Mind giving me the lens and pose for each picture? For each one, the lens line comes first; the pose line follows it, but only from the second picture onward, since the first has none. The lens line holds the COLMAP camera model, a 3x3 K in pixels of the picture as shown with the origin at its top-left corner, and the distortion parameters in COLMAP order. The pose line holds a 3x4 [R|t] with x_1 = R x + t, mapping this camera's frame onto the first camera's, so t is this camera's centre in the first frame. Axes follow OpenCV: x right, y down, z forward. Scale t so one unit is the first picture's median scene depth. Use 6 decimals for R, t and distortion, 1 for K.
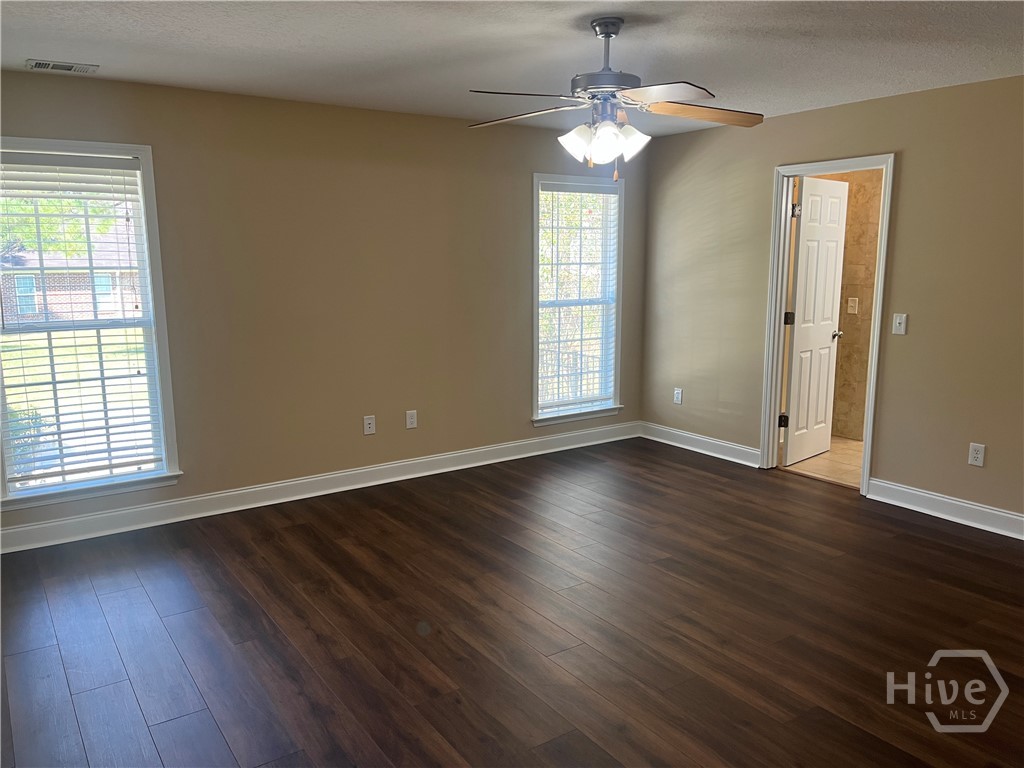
lens RADIAL K [[777.2, 0, 507.7], [0, 777.2, 384.8], [0, 0, 1]] dist [0.062295, -0.084530]
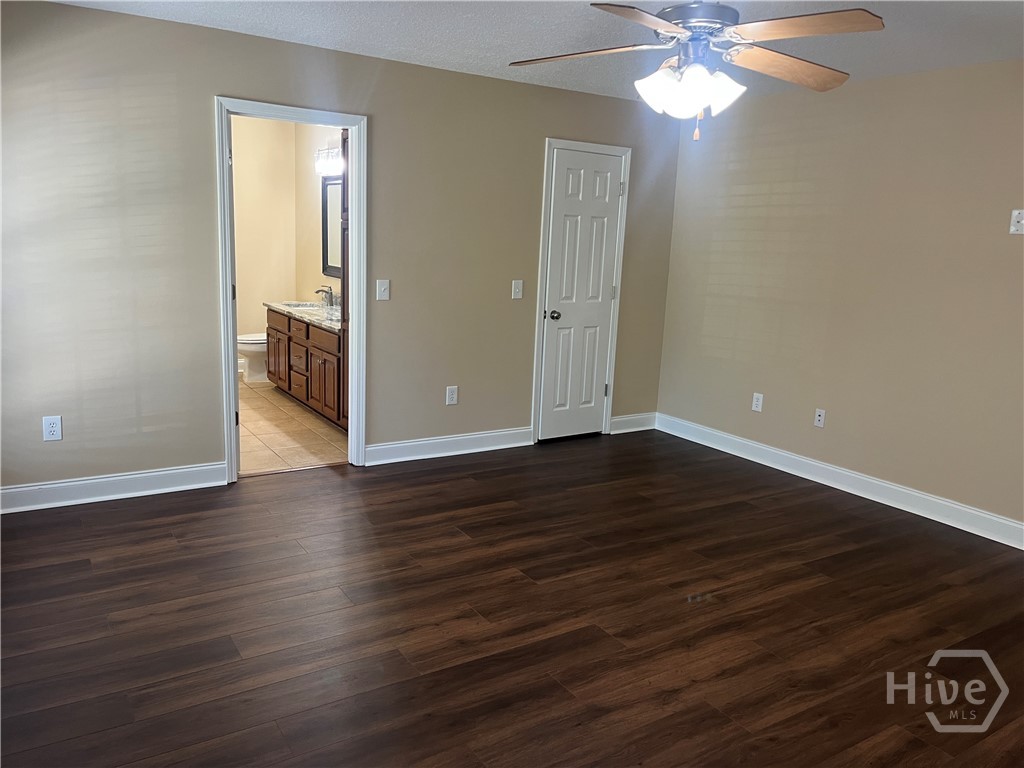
lens RADIAL K [[777.2, 0, 507.0], [0, 777.2, 388.5], [0, 0, 1]] dist [0.062295, -0.084530]
pose [[0.019276, -0.186503, 0.982265, -0.528466], [0.119184, 0.975871, 0.182950, -0.120466], [-0.992685, 0.113544, 0.041039, 0.822343]]
